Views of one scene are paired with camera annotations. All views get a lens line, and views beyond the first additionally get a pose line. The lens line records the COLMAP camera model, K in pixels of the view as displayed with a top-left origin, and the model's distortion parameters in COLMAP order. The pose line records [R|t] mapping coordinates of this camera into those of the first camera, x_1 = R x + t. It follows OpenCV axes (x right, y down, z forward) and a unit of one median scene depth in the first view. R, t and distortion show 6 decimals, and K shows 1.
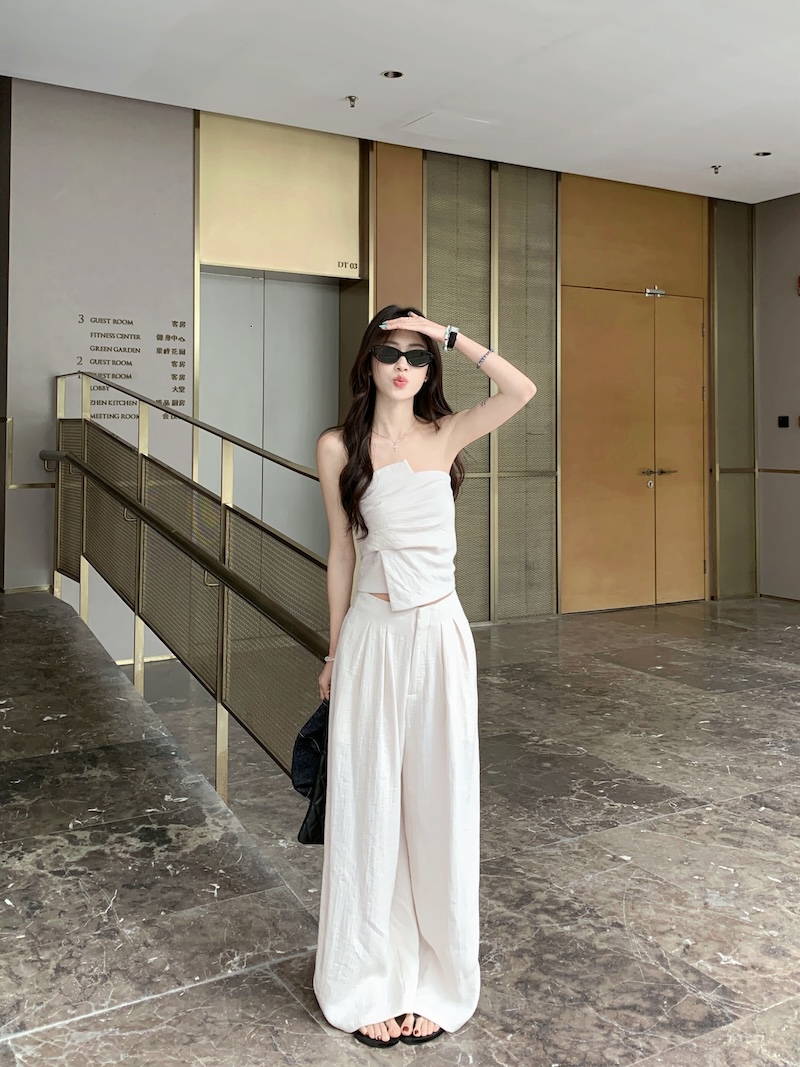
lens RADIAL K [[1025.8, 0, 436.9], [0, 1025.8, 404.6], [0, 0, 1]] dist [0.013722, 0.004755]
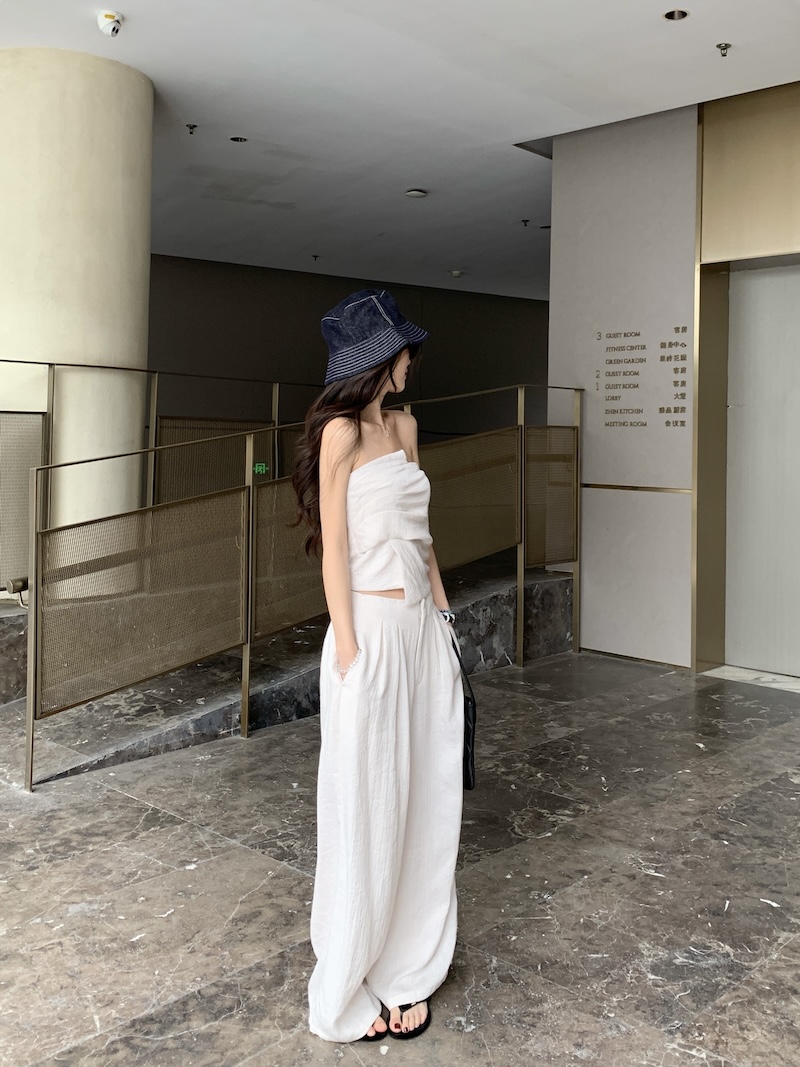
lens RADIAL K [[1010.1, 0, 434.0], [0, 1010.1, 406.6], [0, 0, 1]] dist [0.015940, 0.003330]
pose [[0.294025, -0.036560, -0.955098, 1.036608], [0.014701, 0.999323, -0.033727, 0.042212], [0.955685, -0.004124, 0.294364, 0.834974]]
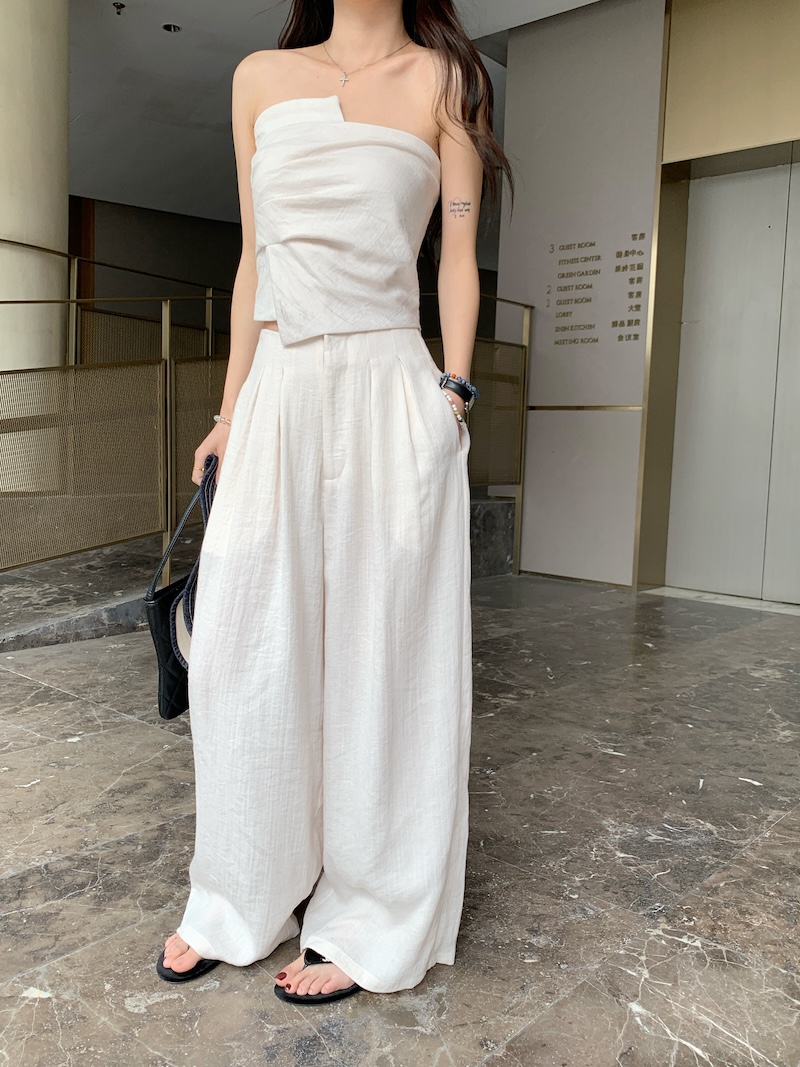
lens RADIAL K [[905.8, 0, 402.9], [0, 905.8, 512.4], [0, 0, 1]] dist [0.019152, -0.018558]
pose [[0.313544, 0.079340, -0.946253, 0.828746], [-0.002929, 0.996579, 0.082589, 0.178082], [0.949569, -0.023124, 0.312704, 0.912083]]
